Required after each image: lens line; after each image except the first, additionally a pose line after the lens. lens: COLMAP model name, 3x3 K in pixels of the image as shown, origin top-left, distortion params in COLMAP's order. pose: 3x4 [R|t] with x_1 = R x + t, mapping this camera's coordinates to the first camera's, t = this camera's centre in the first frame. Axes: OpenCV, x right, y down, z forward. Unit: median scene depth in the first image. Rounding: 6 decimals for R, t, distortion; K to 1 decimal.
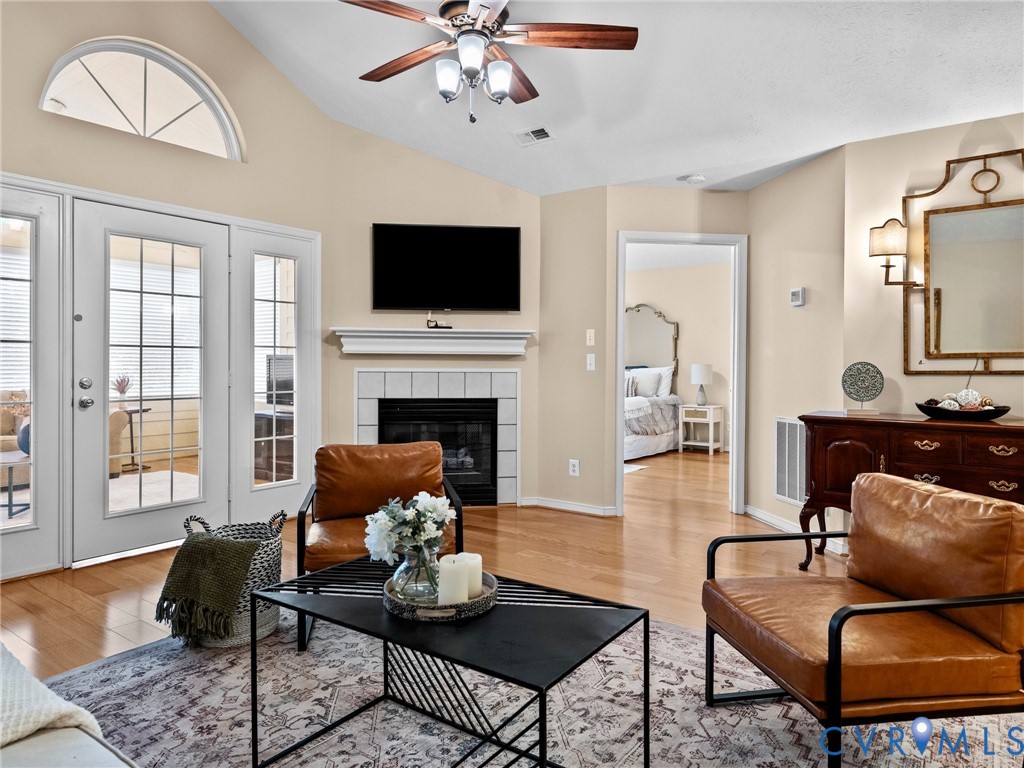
lens RADIAL K [[662.0, 0, 519.1], [0, 662.0, 364.1], [0, 0, 1]] dist [0.011103, -0.006014]
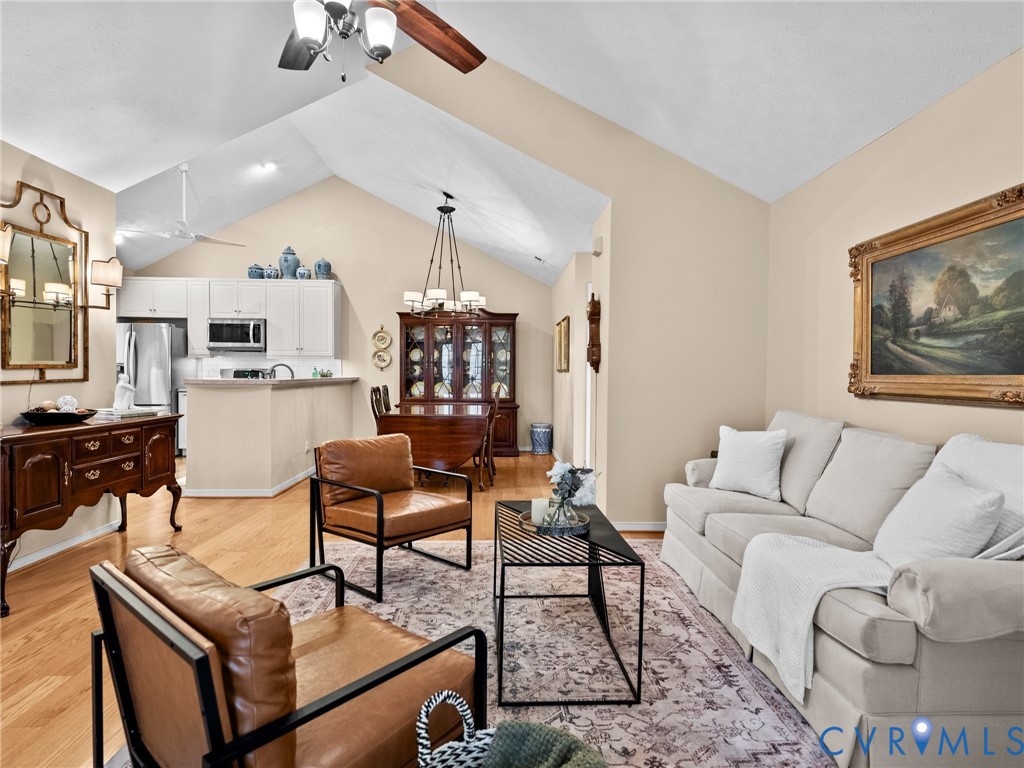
lens RADIAL K [[567.6, 0, 513.5], [0, 567.6, 384.0], [0, 0, 1]] dist [0.007943, -0.008065]
pose [[-0.614775, -0.023548, 0.788351, -0.392230], [-0.007357, 0.999682, 0.024124, -0.008618], [-0.788668, 0.009031, -0.614753, 0.664311]]
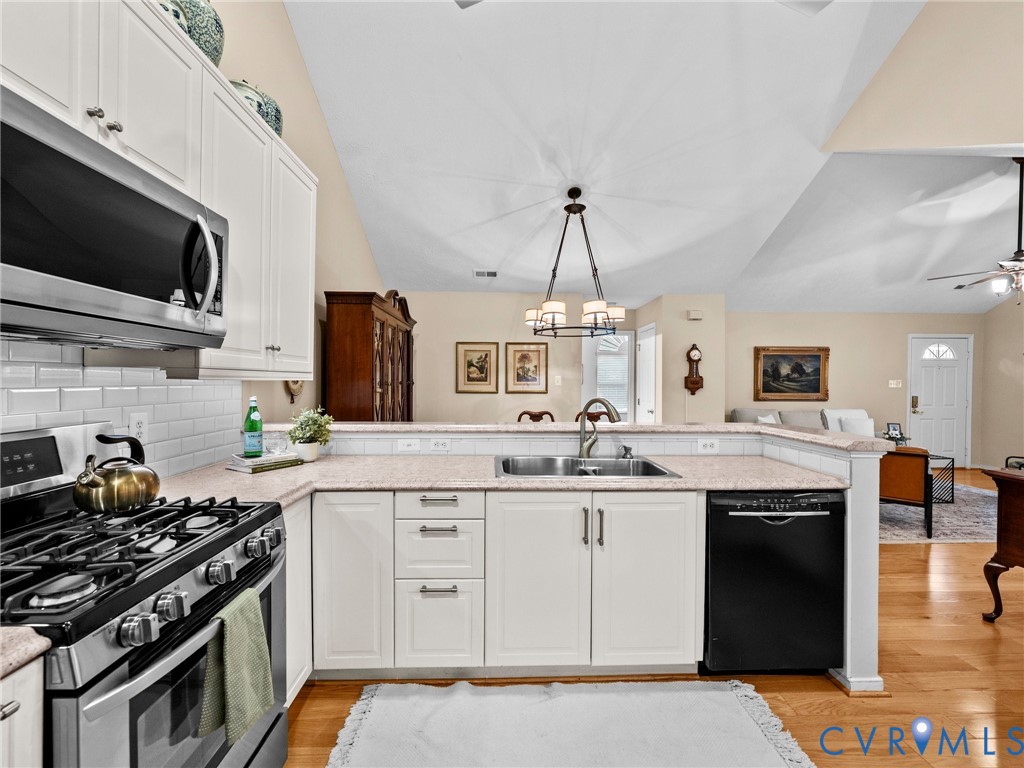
lens RADIAL K [[444.5, 0, 508.1], [0, 444.5, 386.3], [0, 0, 1]] dist [-0.003963, -0.000386]
pose [[-0.792292, 0.000493, -0.610141, 1.254146], [-0.010313, 0.999846, 0.014200, -0.037472], [0.610054, 0.017544, -0.792165, 0.601731]]
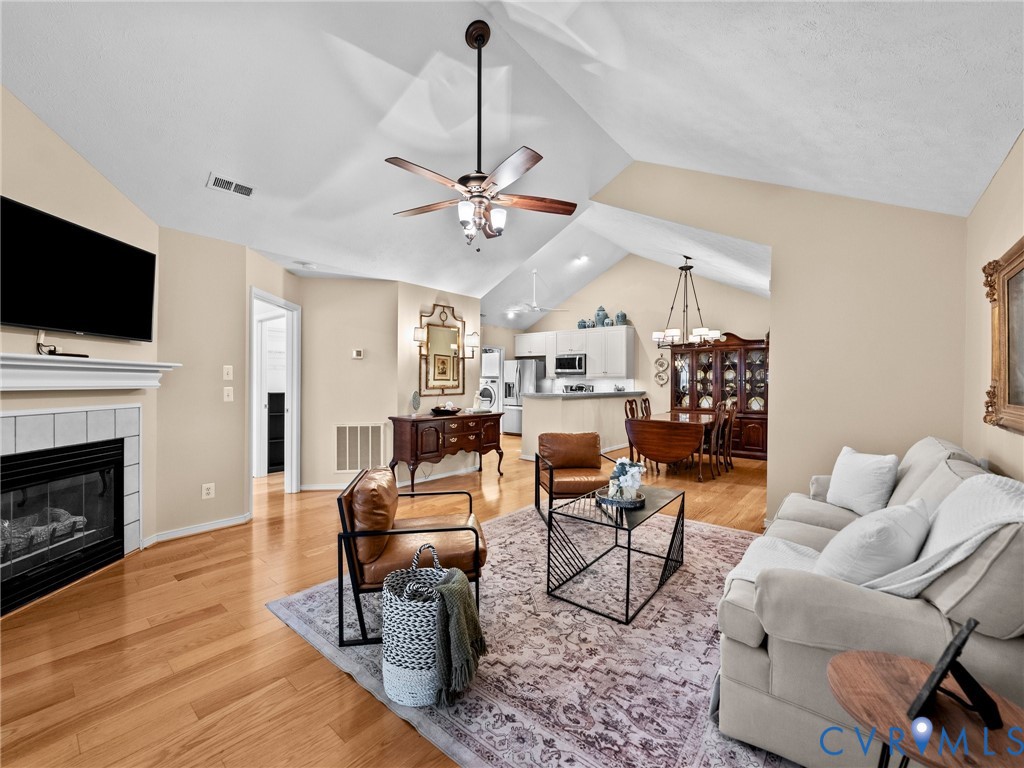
lens RADIAL K [[420.4, 0, 513.7], [0, 420.4, 382.4], [0, 0, 1]] dist [0.000462, -0.000255]
pose [[0.058754, -0.003845, 0.998265, -0.571962], [-0.003348, 0.999986, 0.004049, -0.026788], [-0.998267, -0.003580, 0.058740, 0.448366]]
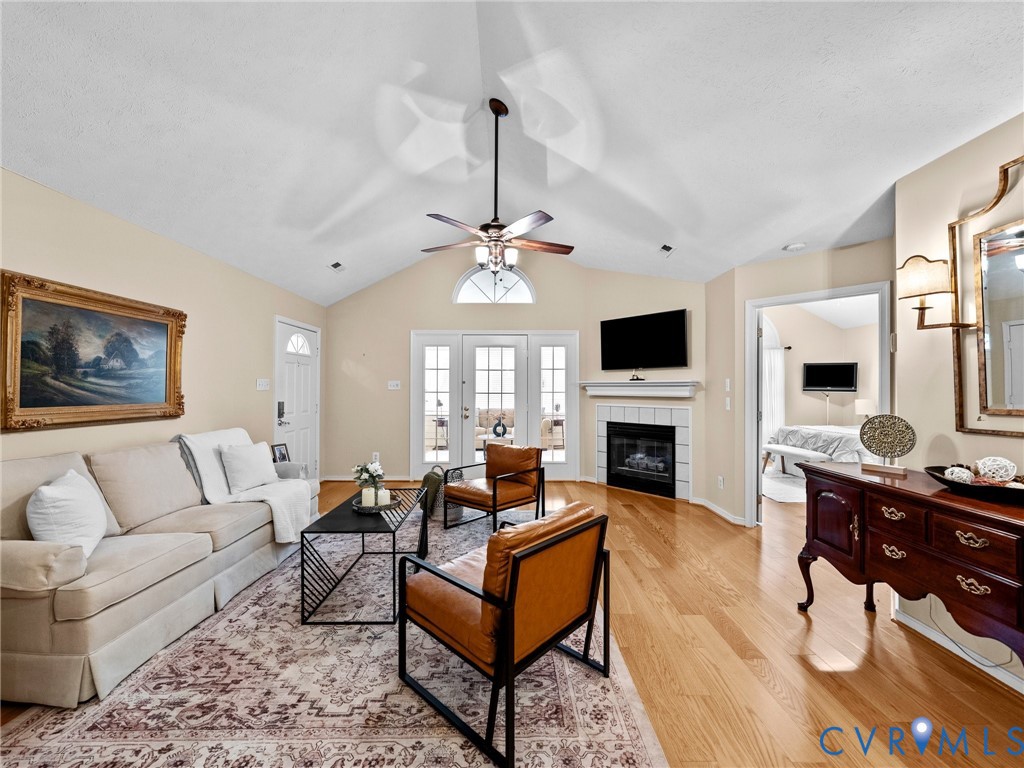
lens RADIAL K [[402.2, 0, 514.2], [0, 402.2, 384.5], [0, 0, 1]] dist [0.000413, -0.000463]
pose [[0.596027, -0.012641, -0.802865, 0.480701], [-0.002611, 0.999840, -0.017680, -0.025064], [0.802960, 0.012634, 0.595899, 0.177073]]
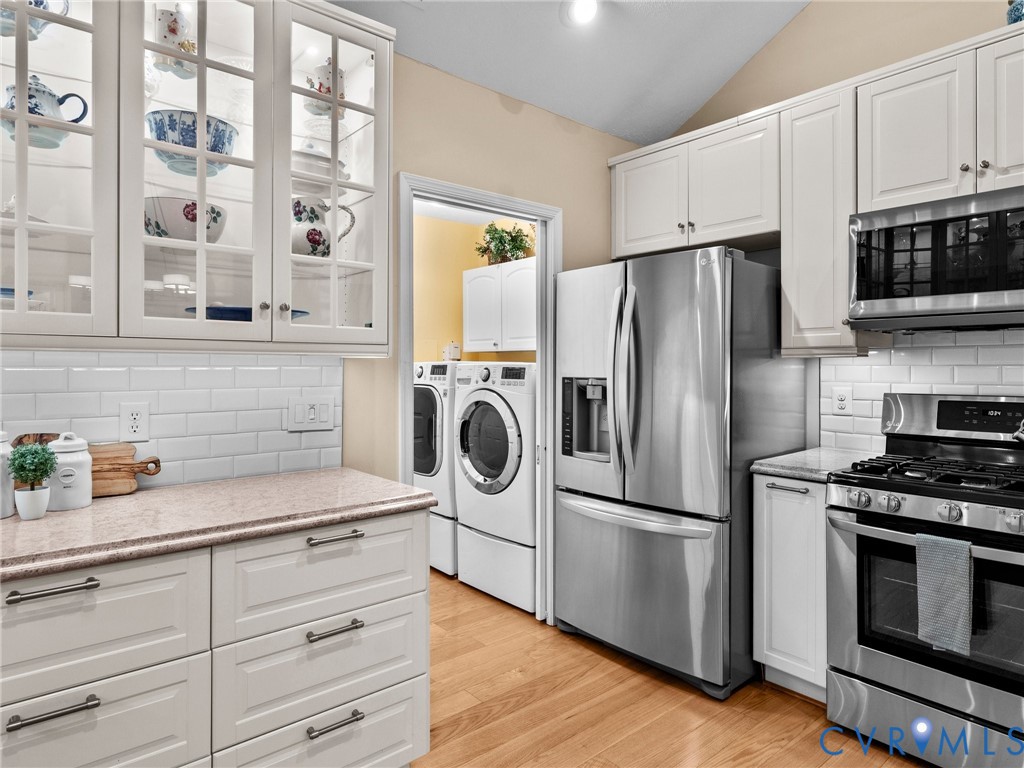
lens RADIAL K [[609.7, 0, 521.2], [0, 609.7, 367.6], [0, 0, 1]] dist [0.007561, -0.000385]
pose [[0.223554, -0.004036, 0.974683, 0.805511], [0.004349, 0.999986, 0.003143, -0.030750], [-0.974682, 0.003536, 0.223568, 0.512358]]
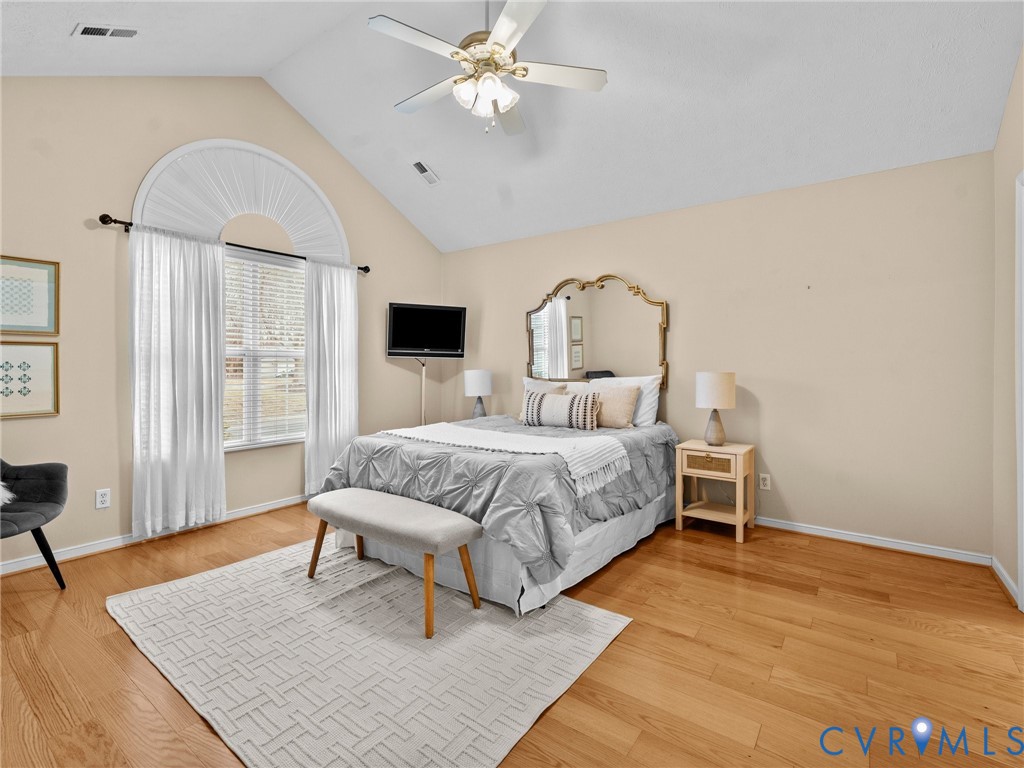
lens RADIAL K [[475.6, 0, 508.9], [0, 475.6, 367.3], [0, 0, 1]] dist [0.002759, 0.000345]
pose [[0.999936, -0.003149, -0.010846, 0.173243], [0.003126, 0.999993, -0.002175, -0.005567], [0.010853, 0.002141, 0.999939, 0.987697]]
